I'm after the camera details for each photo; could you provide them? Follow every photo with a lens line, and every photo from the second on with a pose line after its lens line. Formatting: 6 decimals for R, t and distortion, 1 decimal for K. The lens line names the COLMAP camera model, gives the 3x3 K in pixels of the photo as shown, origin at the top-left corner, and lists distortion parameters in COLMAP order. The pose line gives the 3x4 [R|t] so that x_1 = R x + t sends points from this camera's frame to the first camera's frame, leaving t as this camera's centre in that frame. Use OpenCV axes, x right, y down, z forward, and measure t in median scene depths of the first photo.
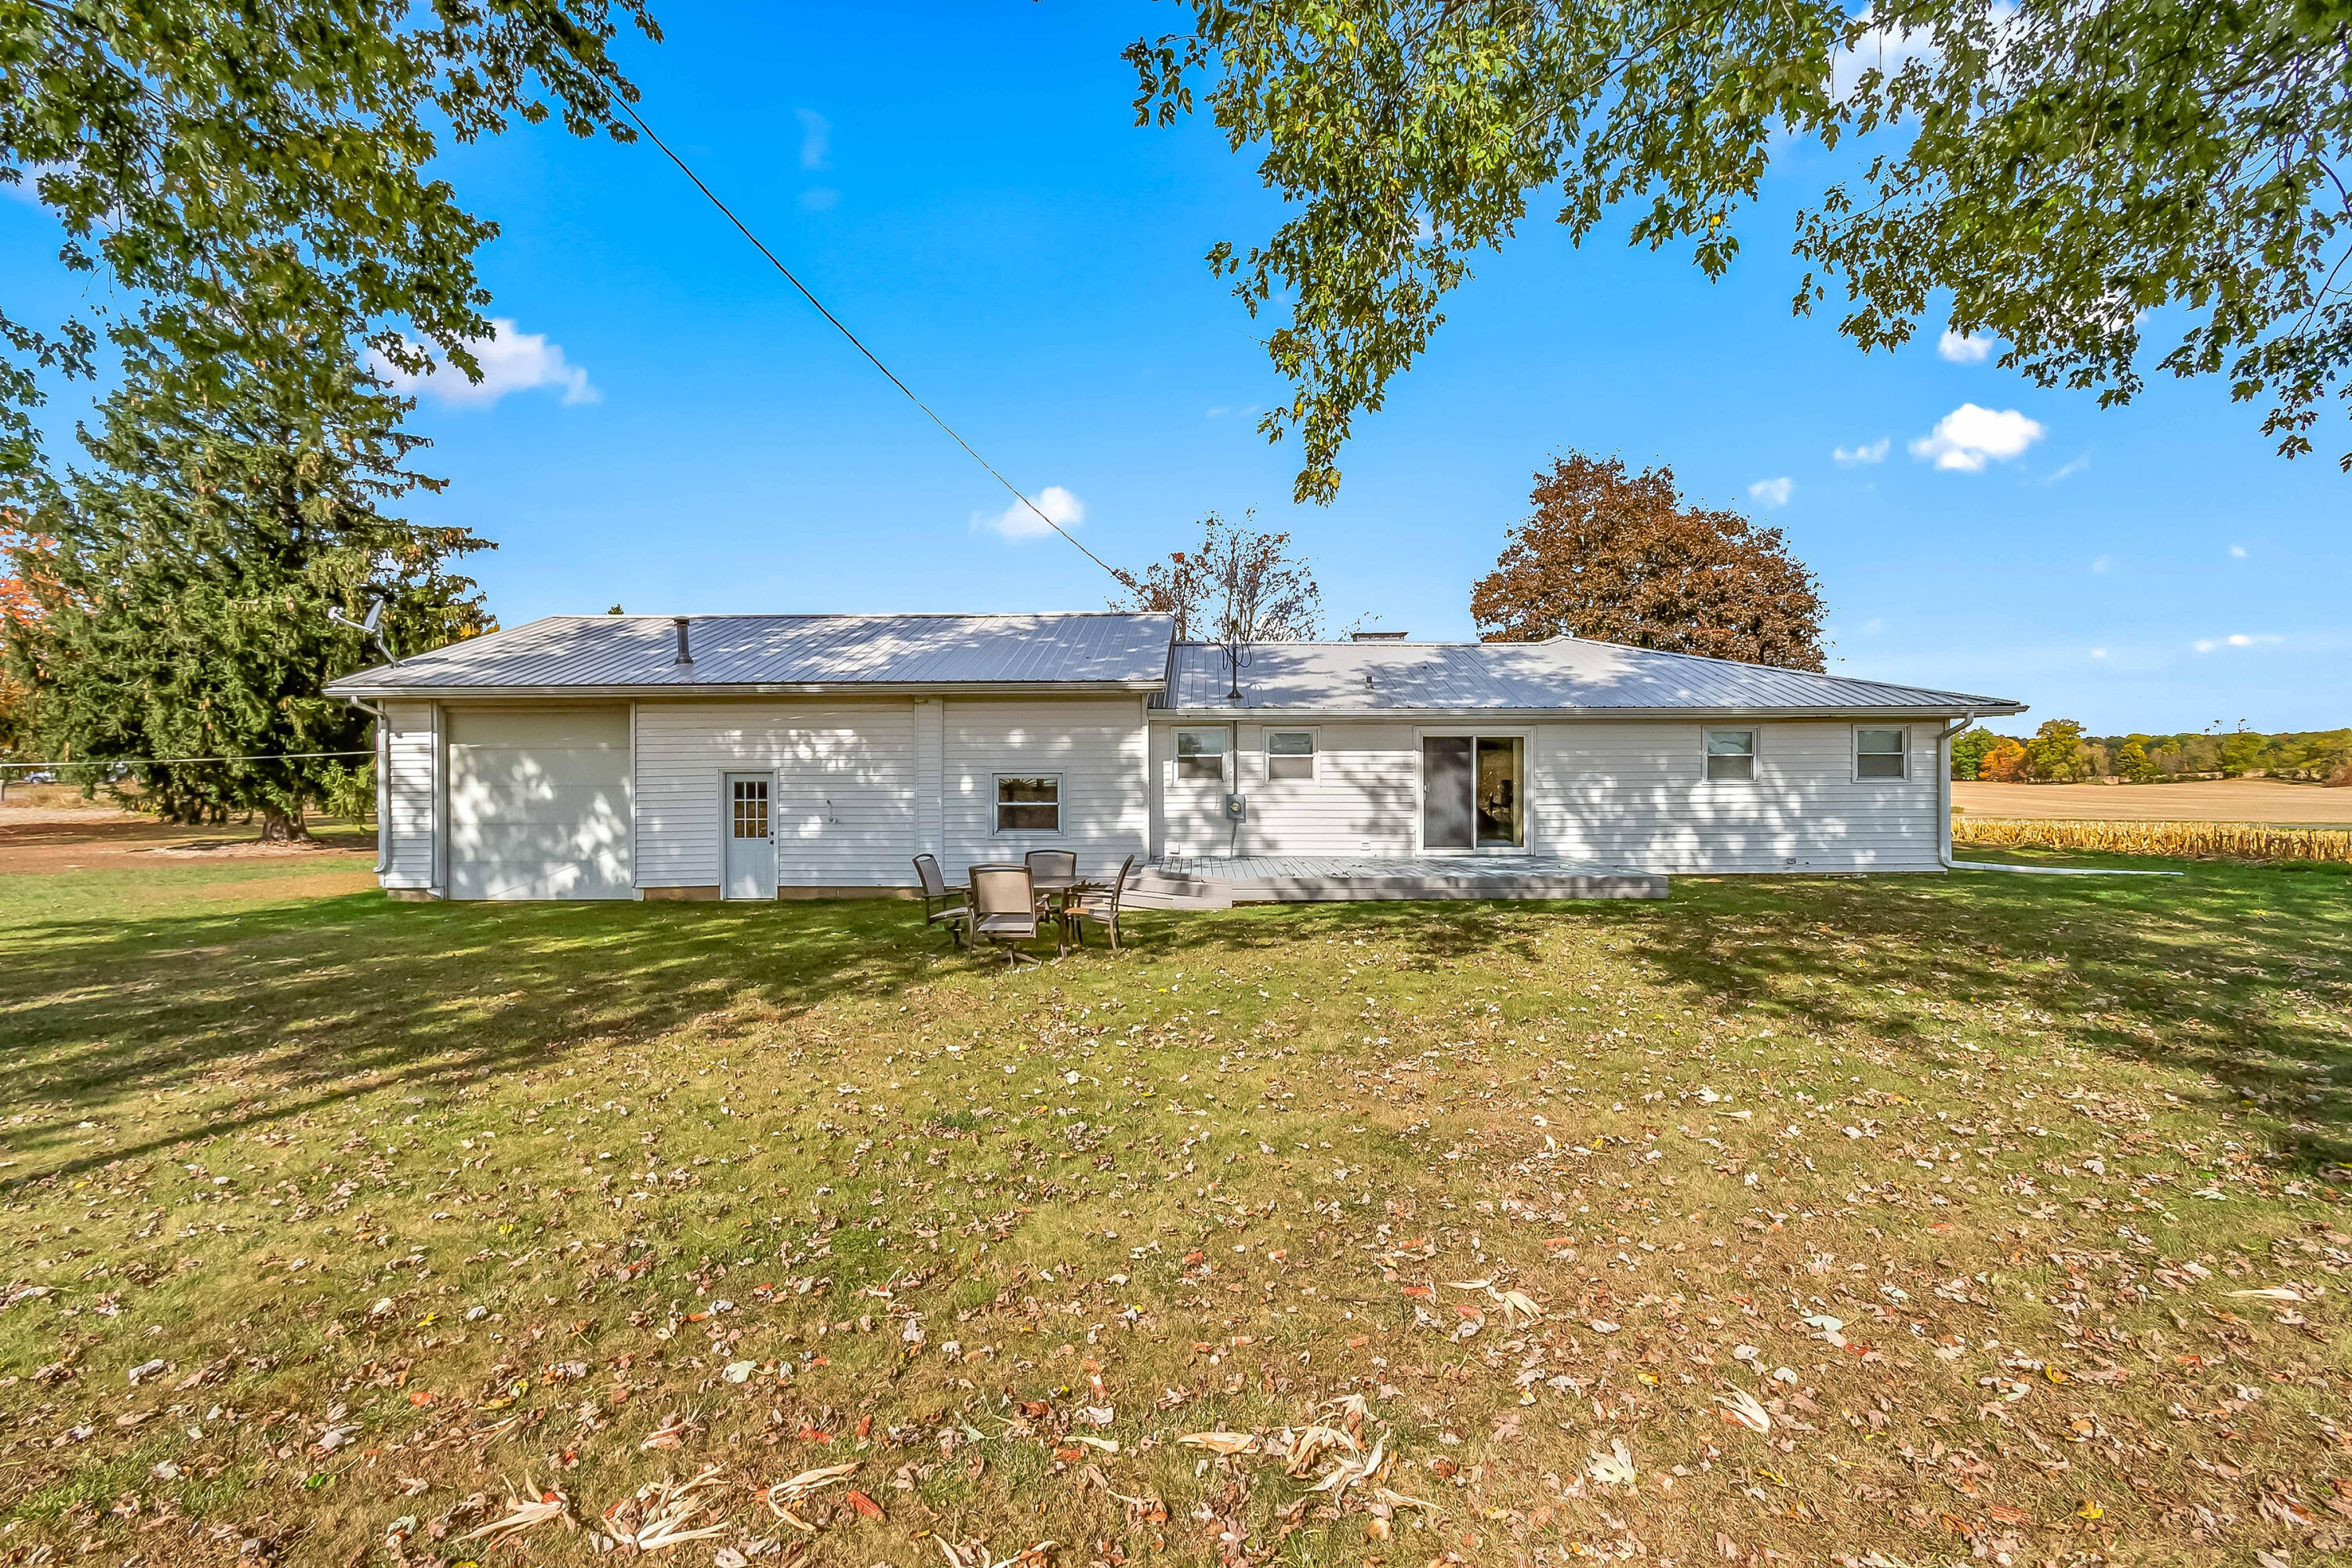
lens RADIAL K [[1053.9, 0, 1176.0], [0, 1053.9, 784.0], [0, 0, 1]] dist [0.000212, -0.000043]
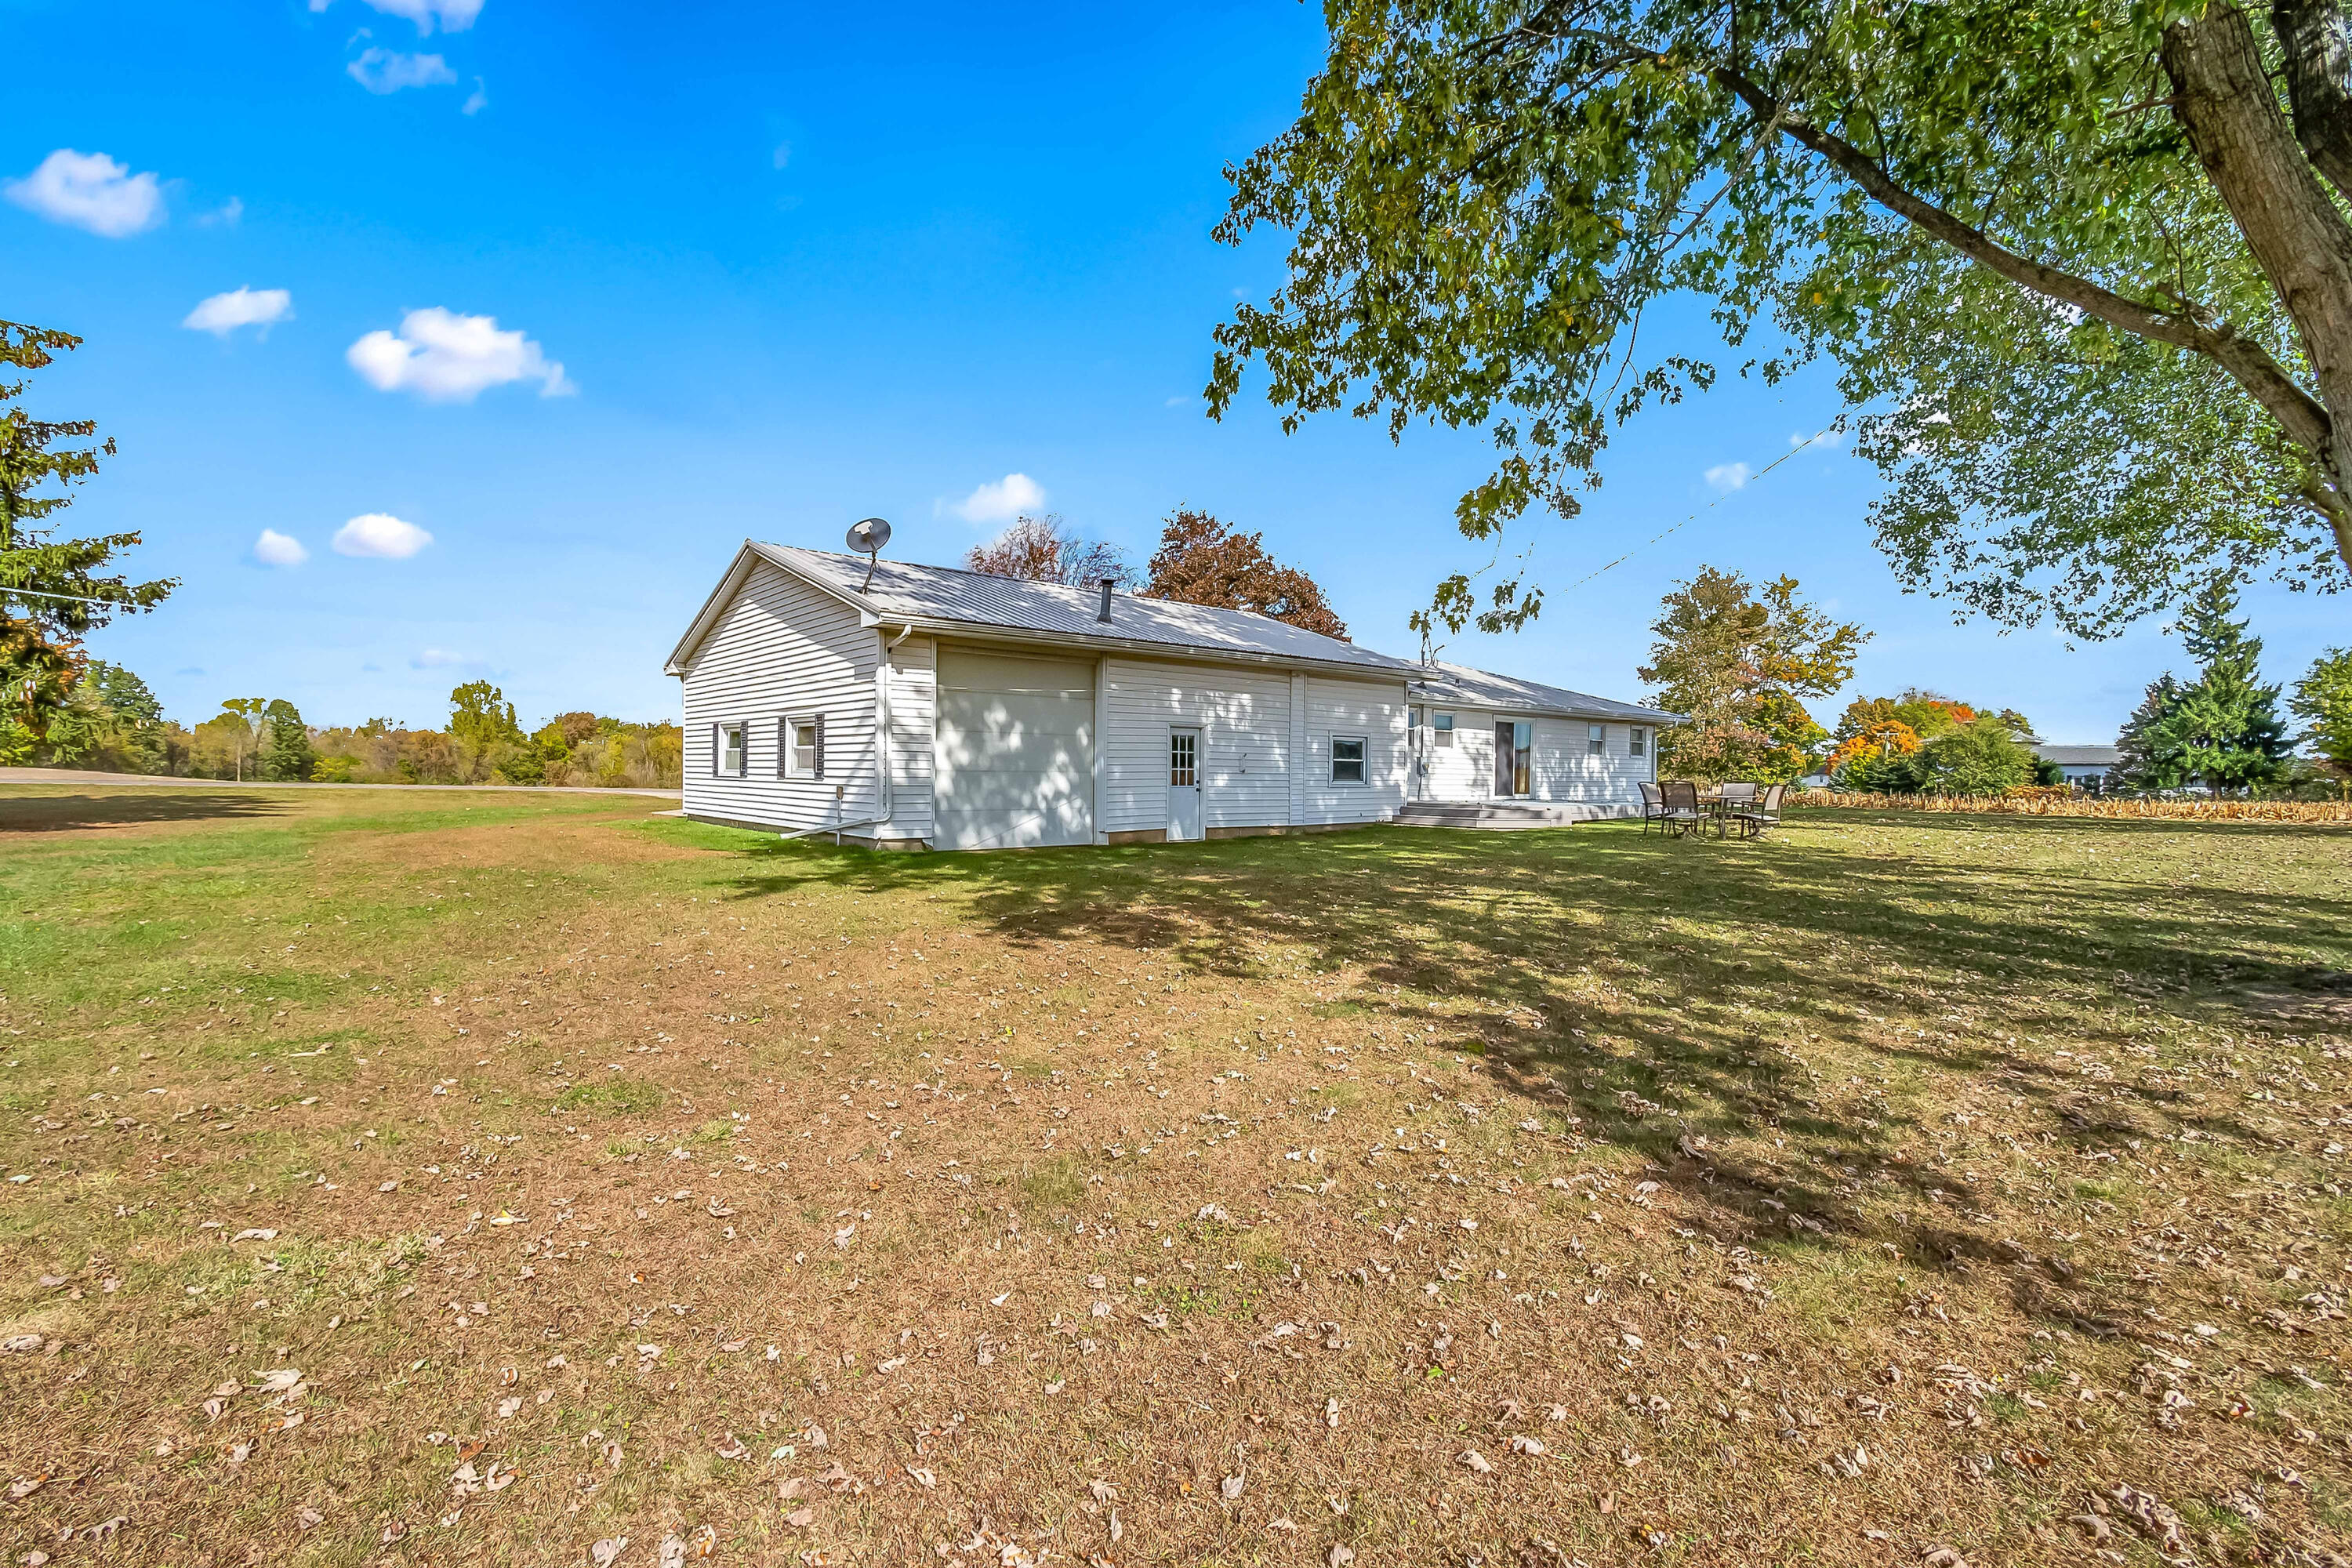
lens RADIAL K [[1053.9, 0, 1176.0], [0, 1053.9, 784.0], [0, 0, 1]] dist [0.000212, -0.000043]
pose [[0.753293, 0.004040, 0.657672, -1.133403], [-0.002946, 0.999992, -0.002768, 0.051445], [-0.657678, 0.000148, 0.753299, 0.160091]]
